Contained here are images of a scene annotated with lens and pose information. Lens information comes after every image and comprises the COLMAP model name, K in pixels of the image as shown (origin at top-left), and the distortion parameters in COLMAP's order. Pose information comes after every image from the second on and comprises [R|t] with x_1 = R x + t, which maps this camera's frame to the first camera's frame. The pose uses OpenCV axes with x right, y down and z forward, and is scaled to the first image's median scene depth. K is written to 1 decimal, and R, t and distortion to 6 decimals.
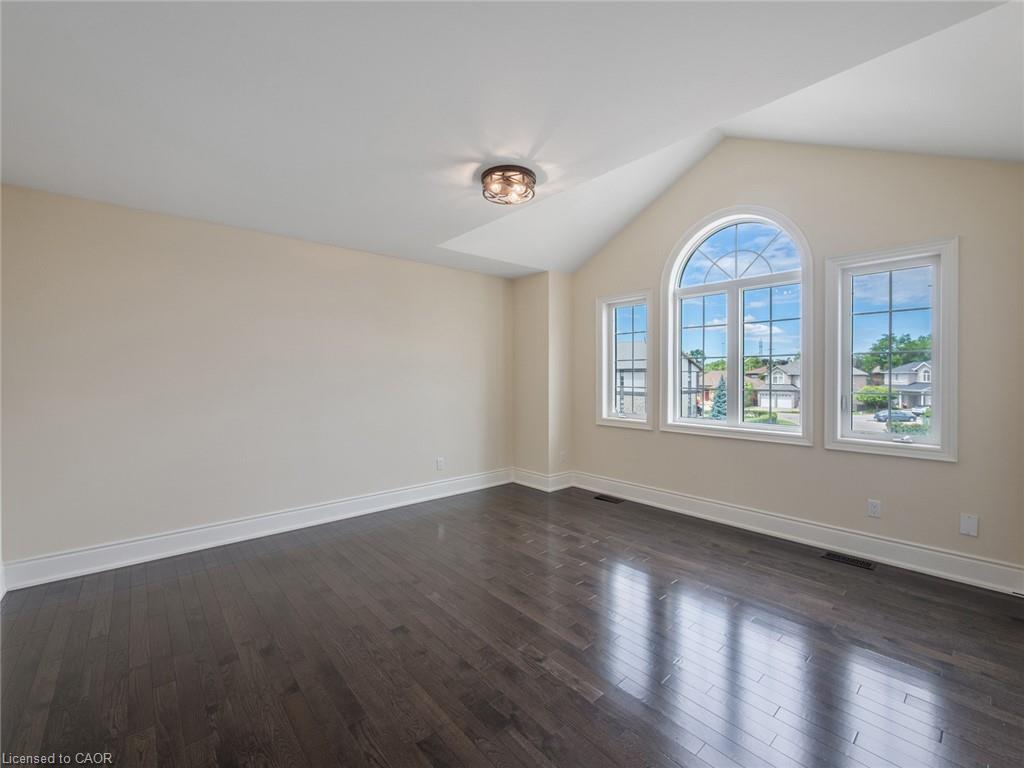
lens RADIAL K [[432.7, 0, 512.2], [0, 432.7, 380.2], [0, 0, 1]] dist [-0.004589, 0.000105]
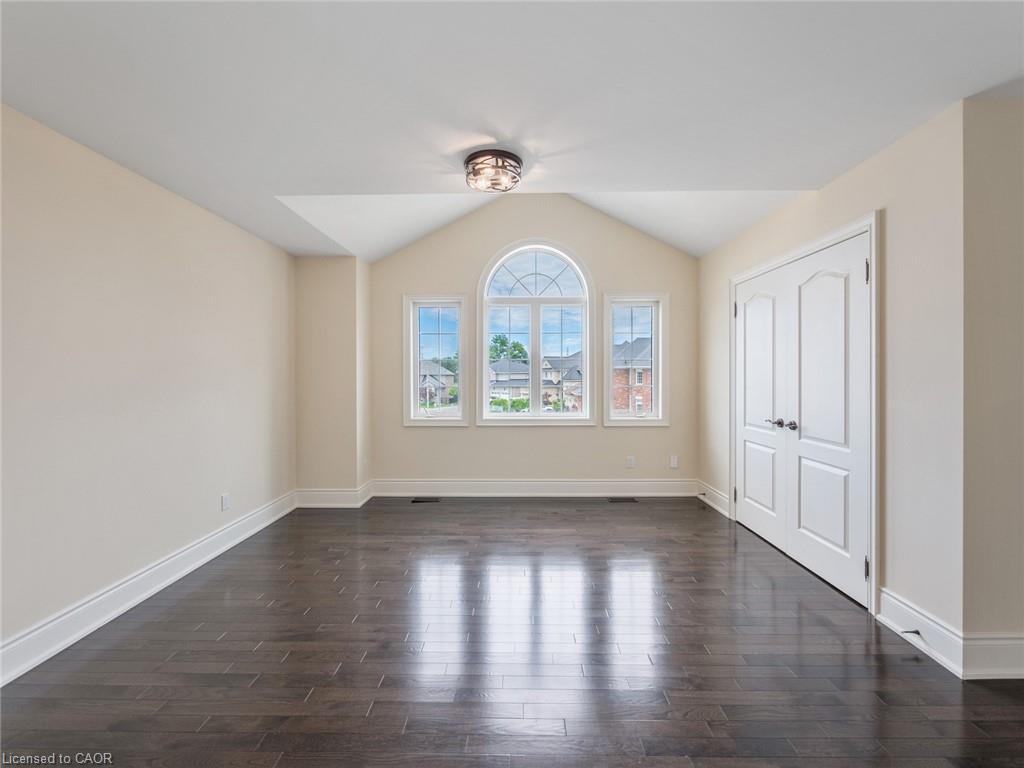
lens RADIAL K [[432.7, 0, 512.2], [0, 432.7, 380.2], [0, 0, 1]] dist [-0.004589, 0.000105]
pose [[0.670073, -0.010473, 0.742221, -0.438135], [0.009446, 0.999940, 0.005581, -0.003056], [-0.742235, 0.003271, 0.670132, 0.221163]]
